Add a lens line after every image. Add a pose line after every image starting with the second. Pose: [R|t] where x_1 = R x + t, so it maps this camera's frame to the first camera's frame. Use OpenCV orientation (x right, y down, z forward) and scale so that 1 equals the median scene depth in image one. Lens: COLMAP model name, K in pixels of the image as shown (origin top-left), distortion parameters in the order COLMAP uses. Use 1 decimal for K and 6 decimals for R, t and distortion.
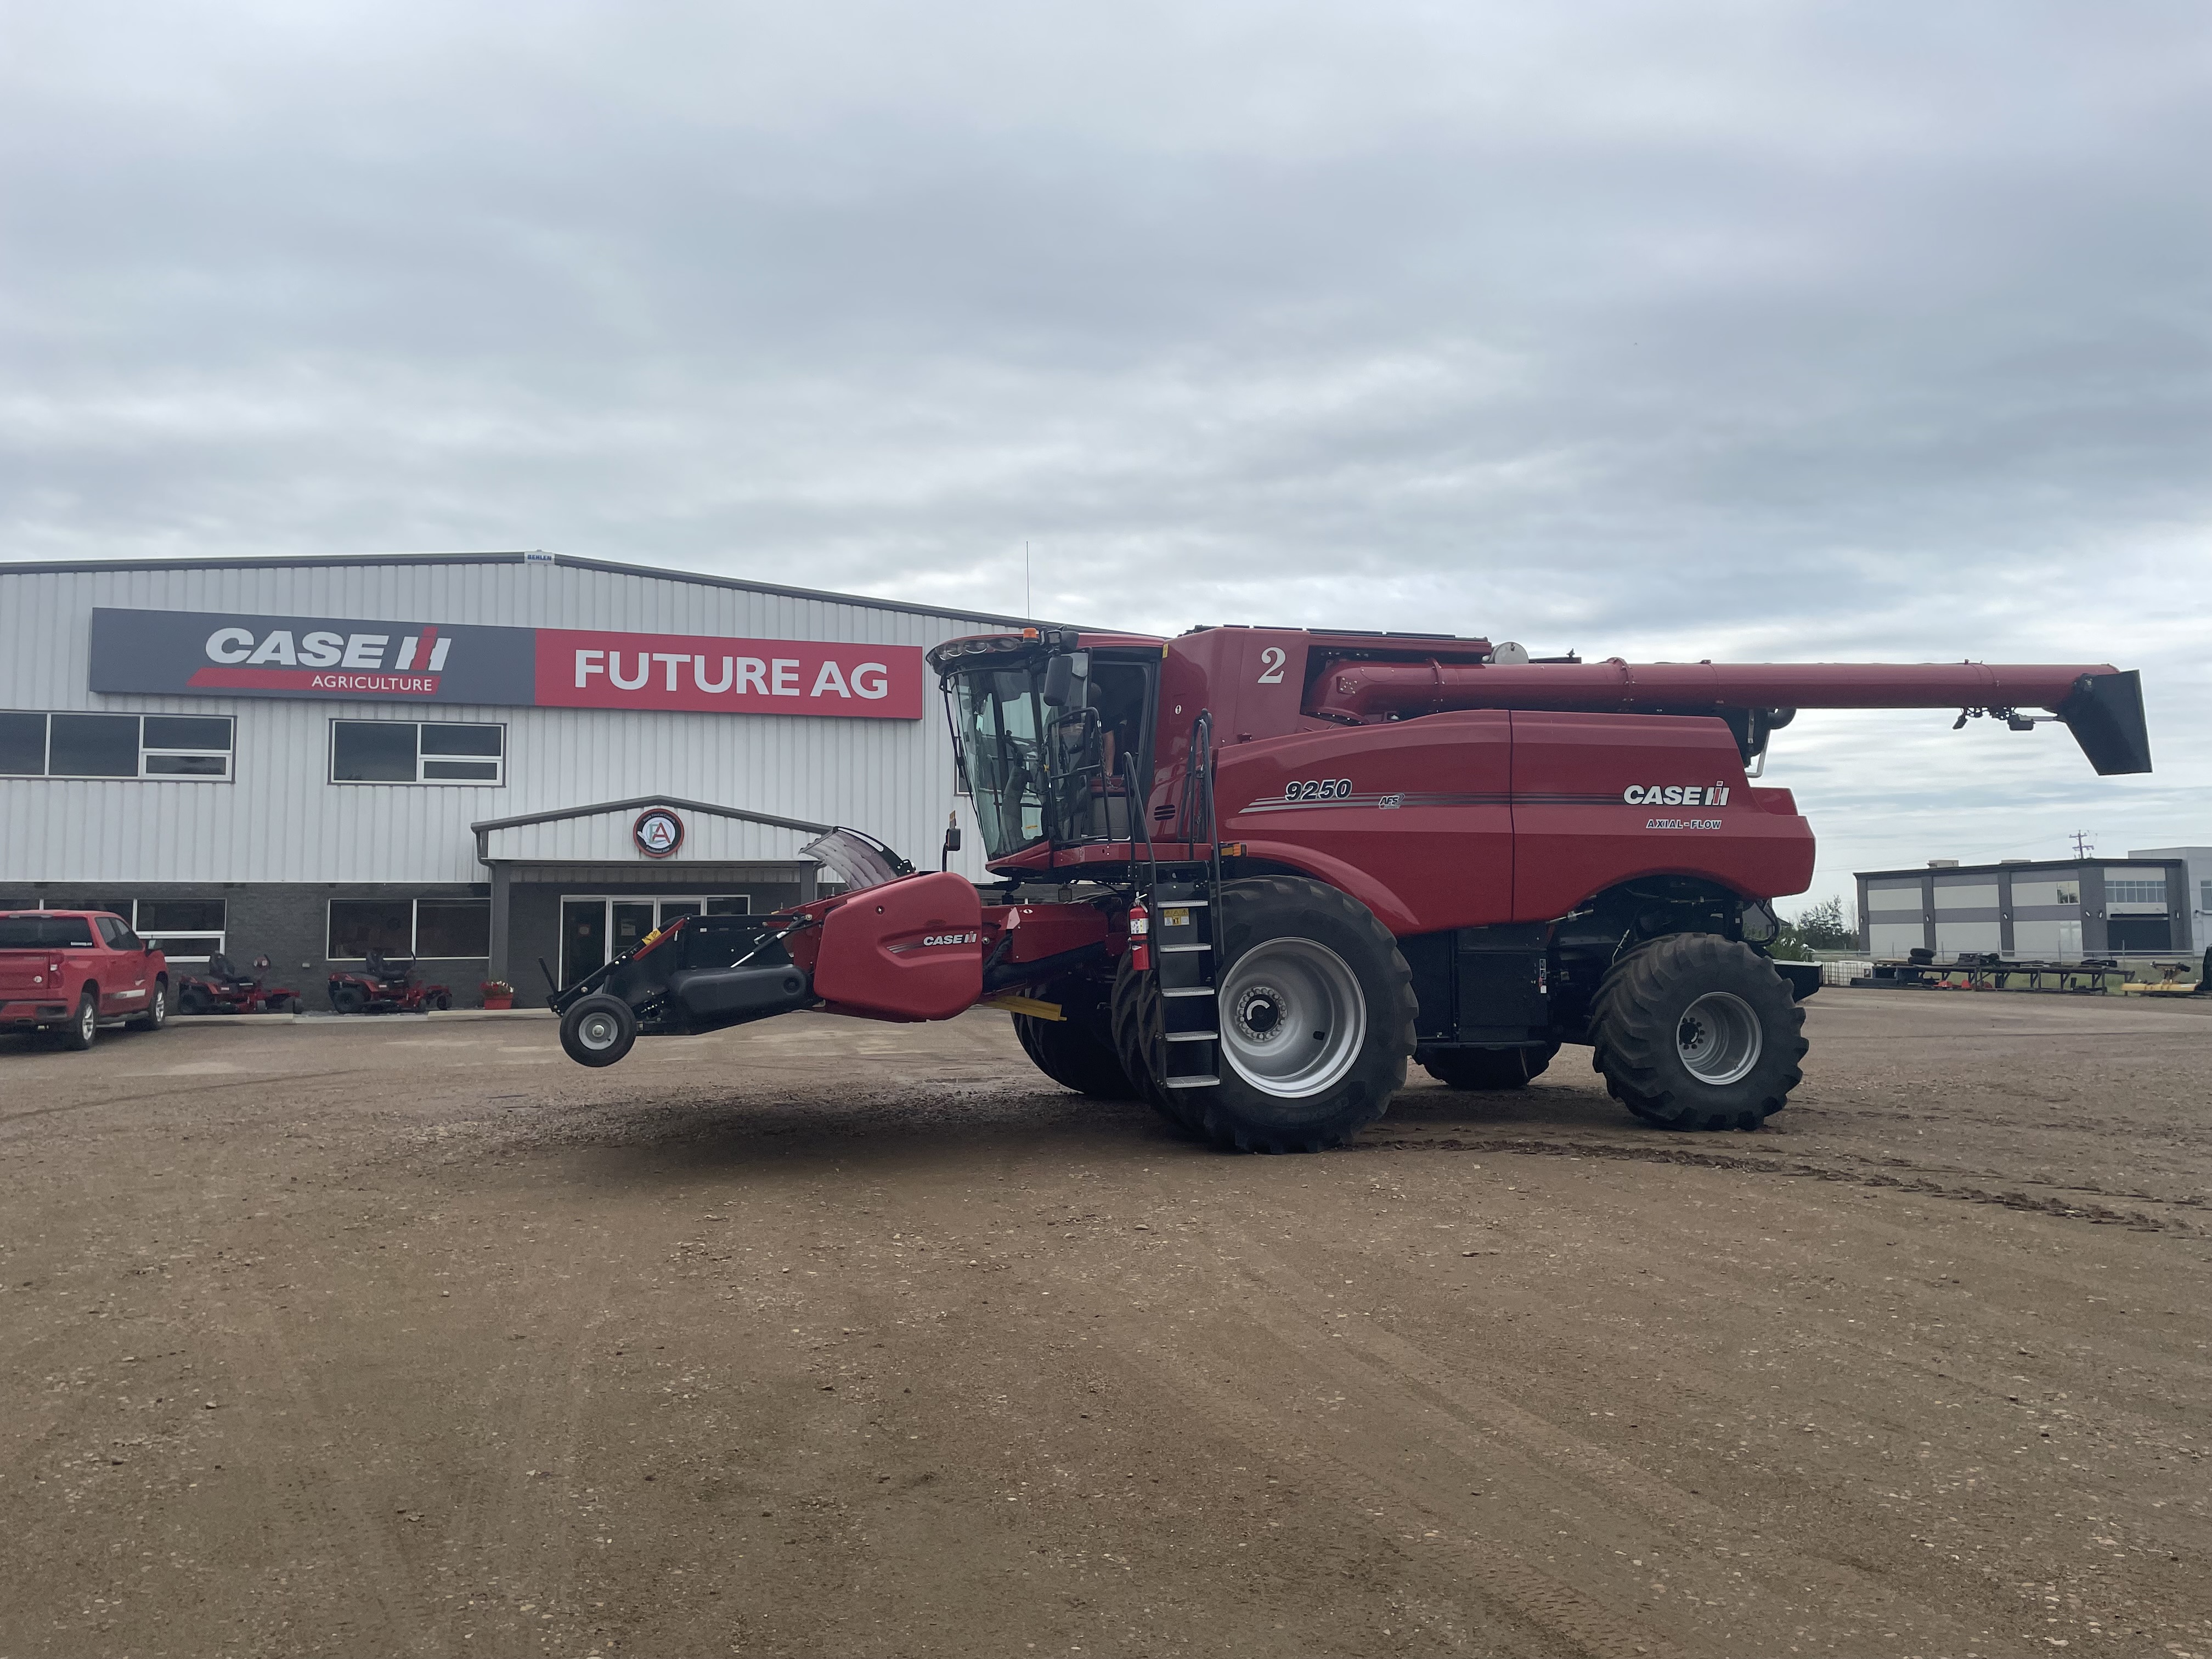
lens RADIAL K [[1640.3, 0, 1109.0], [0, 1640.3, 818.5], [0, 0, 1]] dist [0.014258, -0.006793]
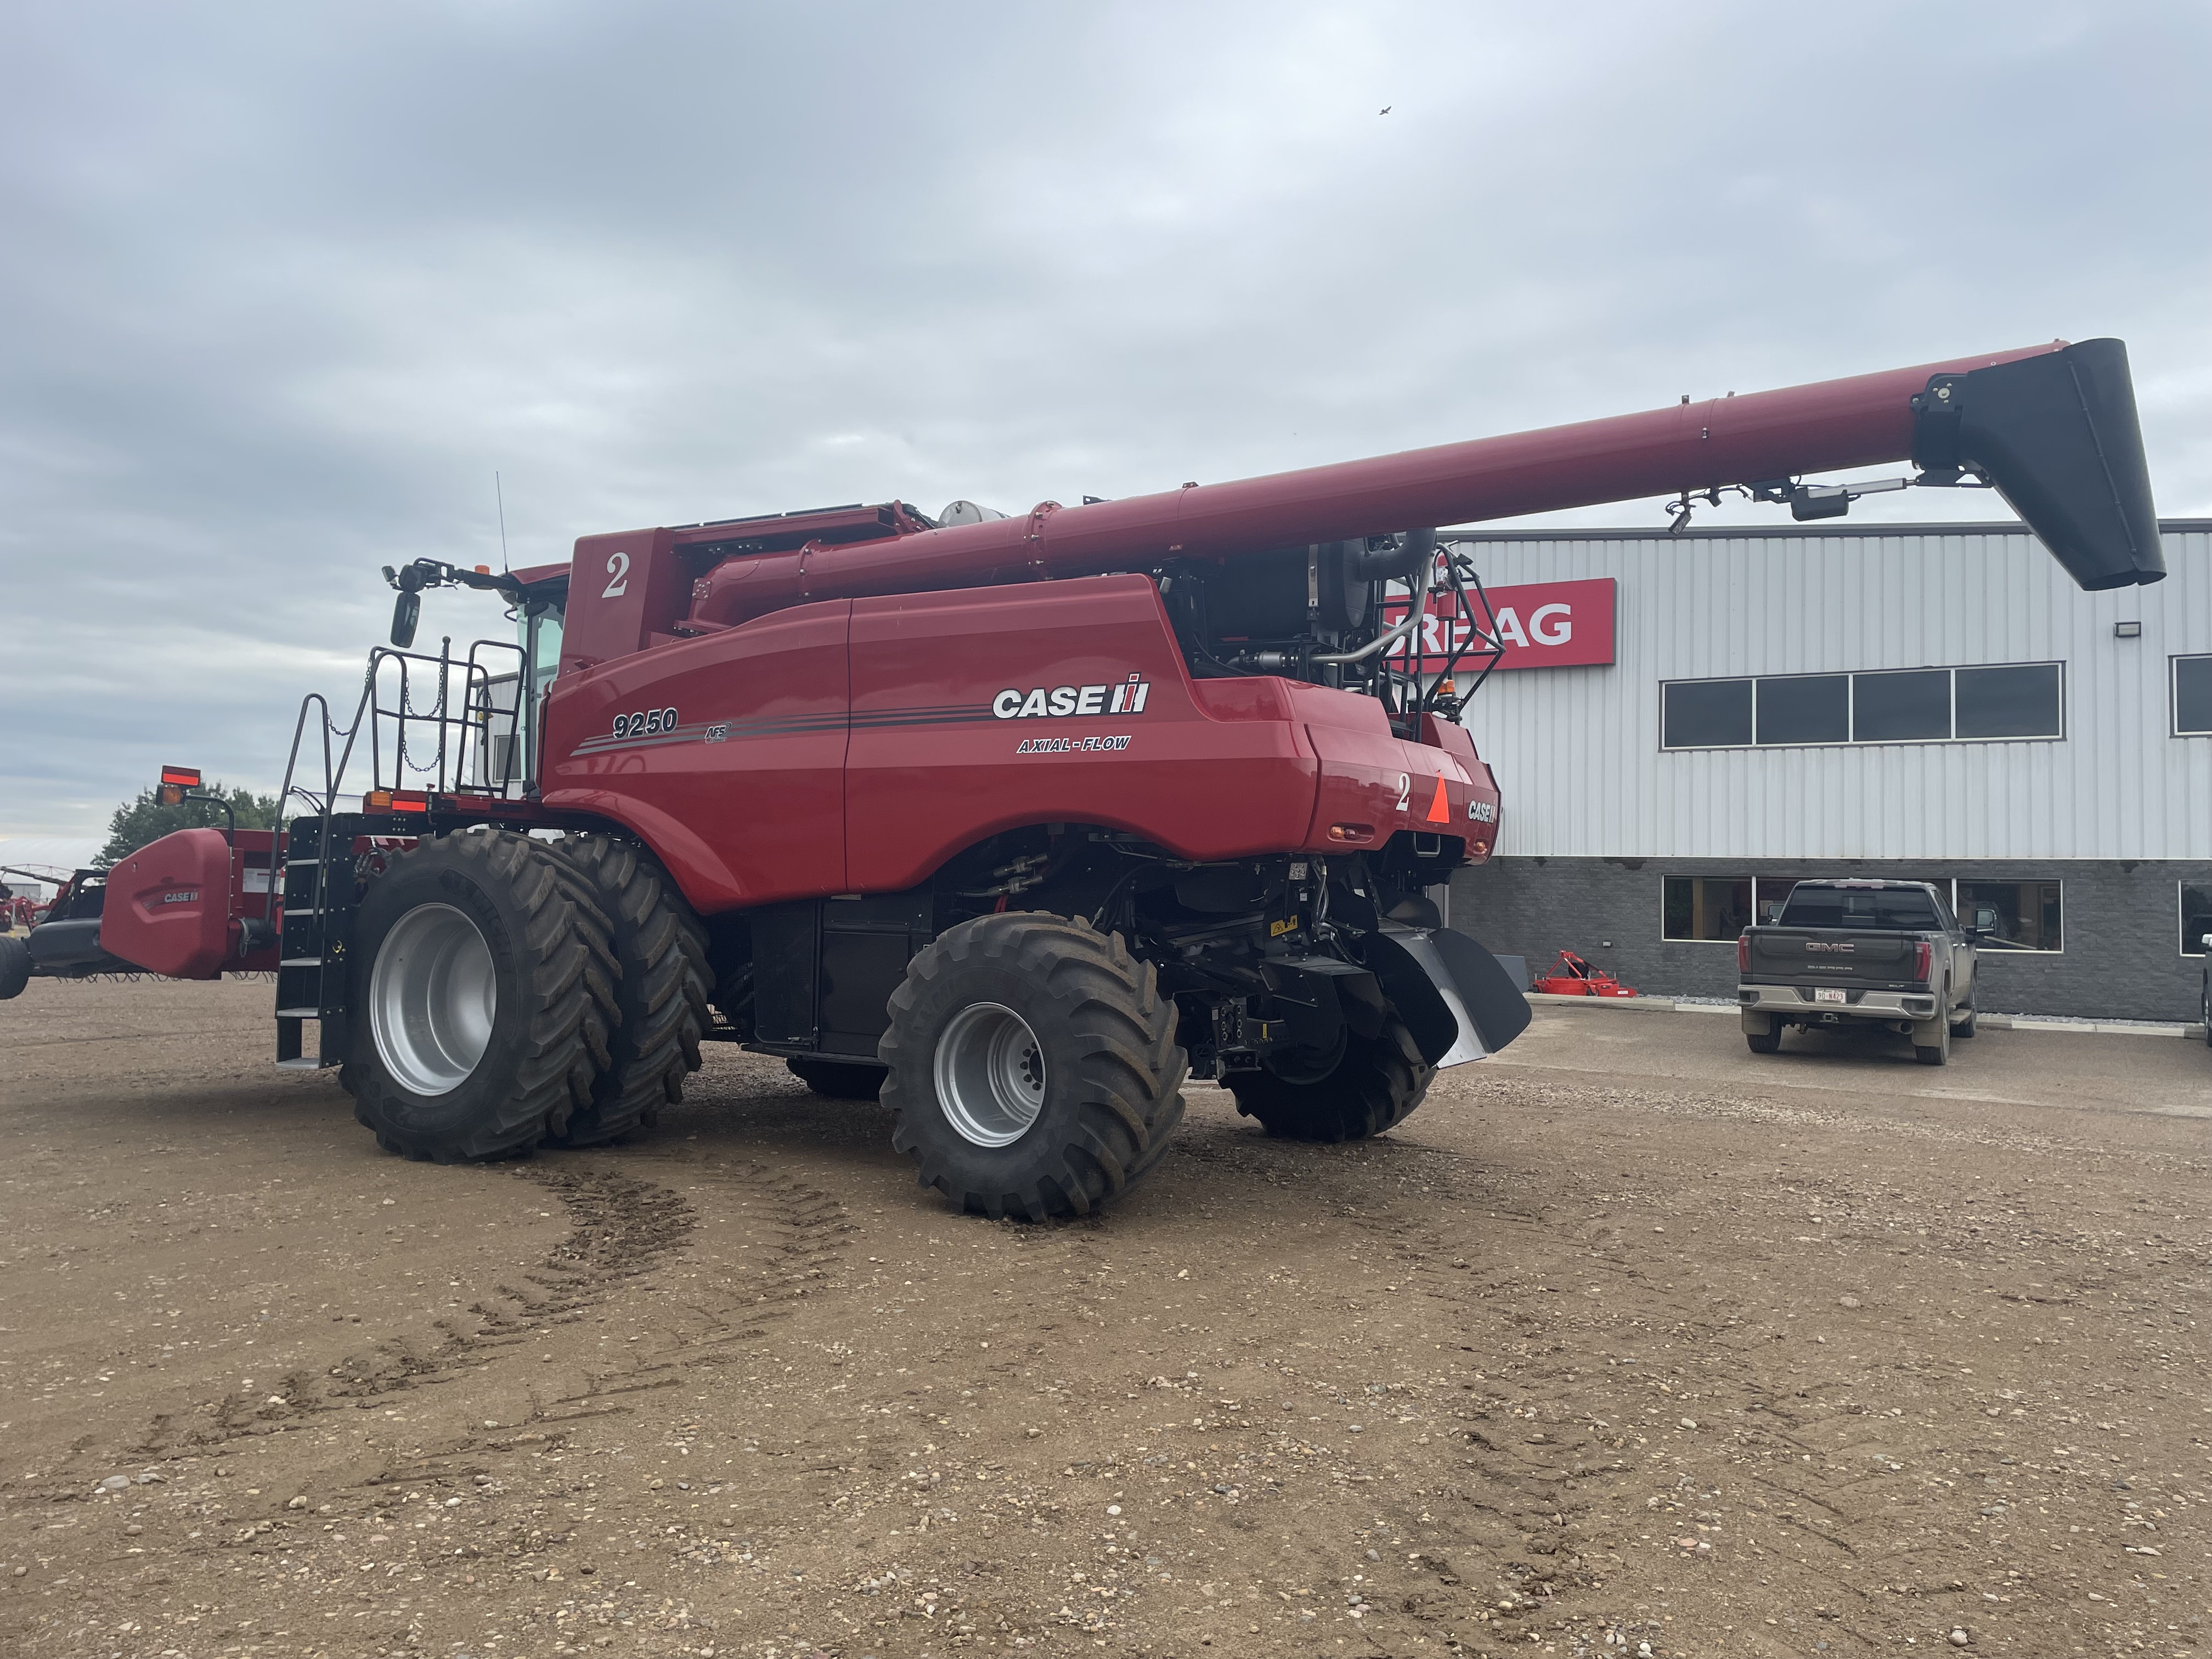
lens RADIAL K [[1640.3, 0, 1101.9], [0, 1640.3, 840.3], [0, 0, 1]] dist [0.014258, -0.006793]
pose [[0.723501, -0.007069, -0.690288, 0.797372], [0.025410, 0.999543, 0.016396, 0.030407], [0.689856, -0.029403, 0.723349, 0.540072]]
